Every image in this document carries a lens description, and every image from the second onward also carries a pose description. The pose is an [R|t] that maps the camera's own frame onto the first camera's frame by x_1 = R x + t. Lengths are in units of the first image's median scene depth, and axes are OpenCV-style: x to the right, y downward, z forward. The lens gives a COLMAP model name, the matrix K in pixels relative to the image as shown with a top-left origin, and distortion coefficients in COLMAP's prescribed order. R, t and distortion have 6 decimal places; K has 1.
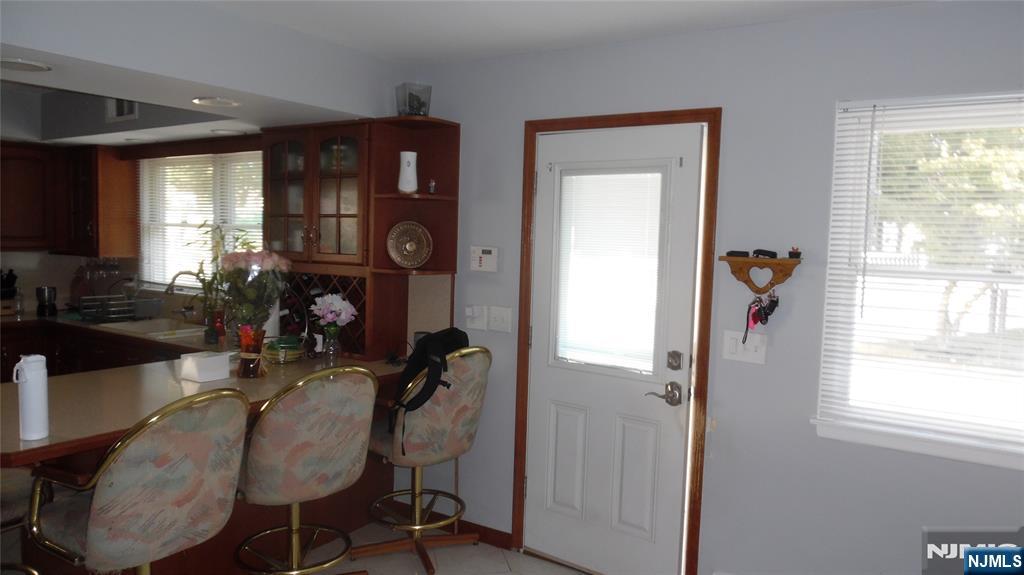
lens RADIAL K [[712.4, 0, 513.3], [0, 712.4, 286.0], [0, 0, 1]] dist [-0.010362, -0.004956]
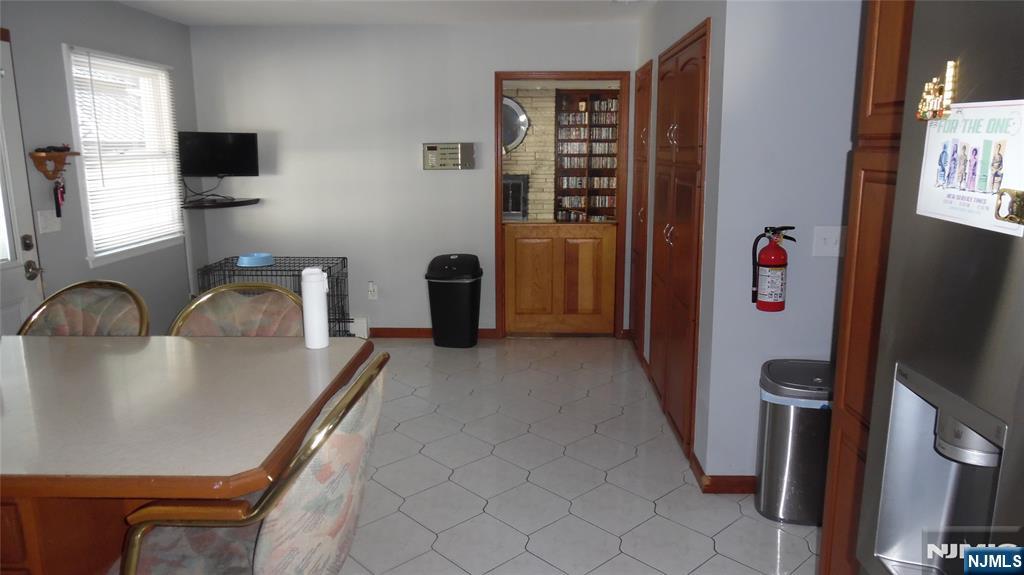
lens RADIAL K [[712.4, 0, 513.8], [0, 712.4, 291.5], [0, 0, 1]] dist [-0.010362, -0.004956]
pose [[-0.524834, -0.196874, 0.828124, -1.096783], [0.045892, 0.964925, 0.258482, -0.079372], [-0.849967, 0.173664, -0.497391, 0.819322]]
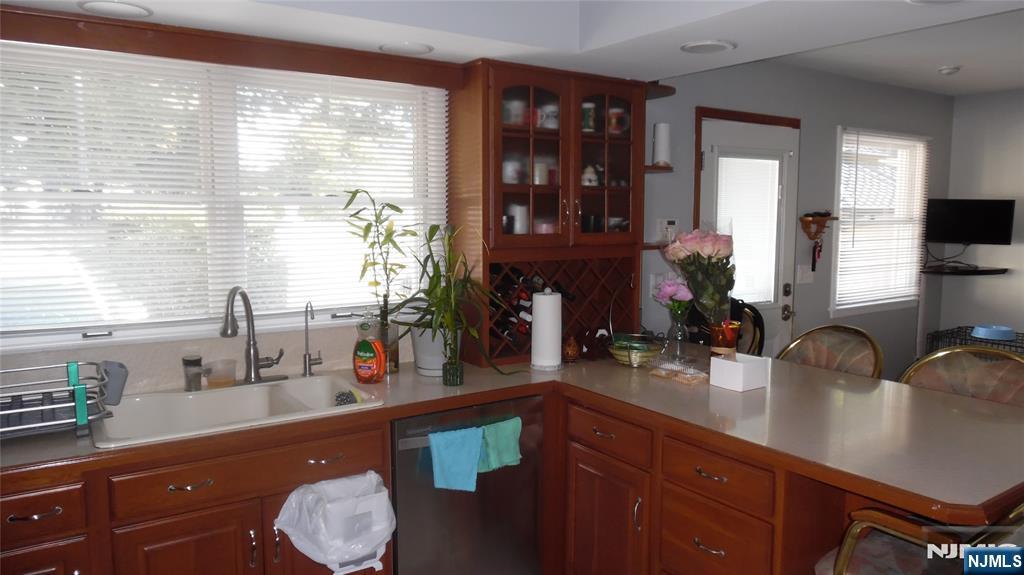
lens RADIAL K [[712.4, 0, 513.9], [0, 712.4, 292.5], [0, 0, 1]] dist [-0.010362, -0.004956]
pose [[0.384645, -0.129928, 0.913875, -1.206014], [0.072321, 0.991243, 0.110488, -0.084387], [-0.920227, 0.023594, 0.390673, 0.851096]]
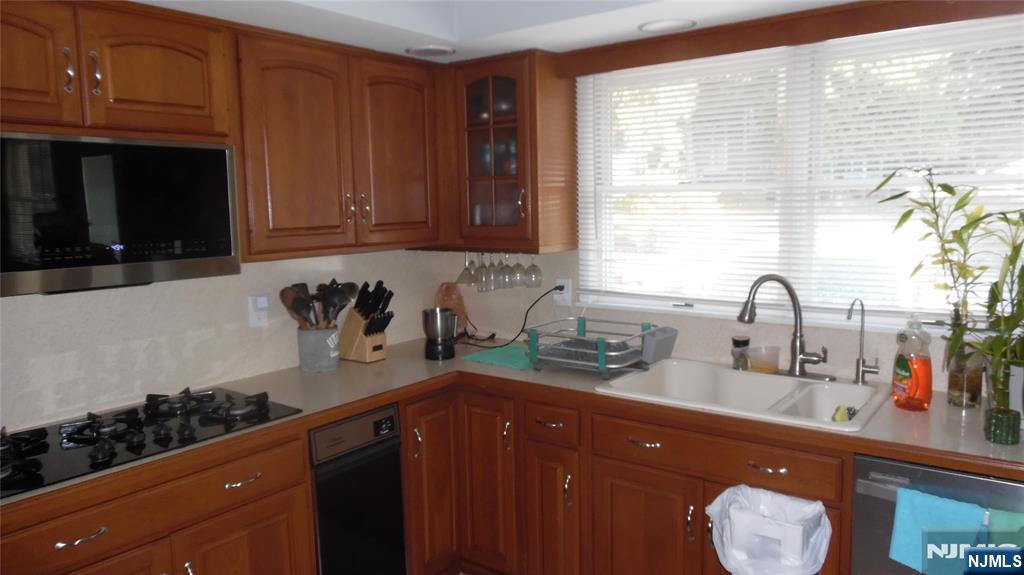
lens RADIAL K [[712.4, 0, 517.9], [0, 712.4, 286.1], [0, 0, 1]] dist [-0.010362, -0.004956]
pose [[0.997417, -0.040632, -0.059234, -0.859704], [0.043332, 0.998045, 0.045034, -0.061508], [0.057288, -0.047484, 0.997228, 0.663092]]
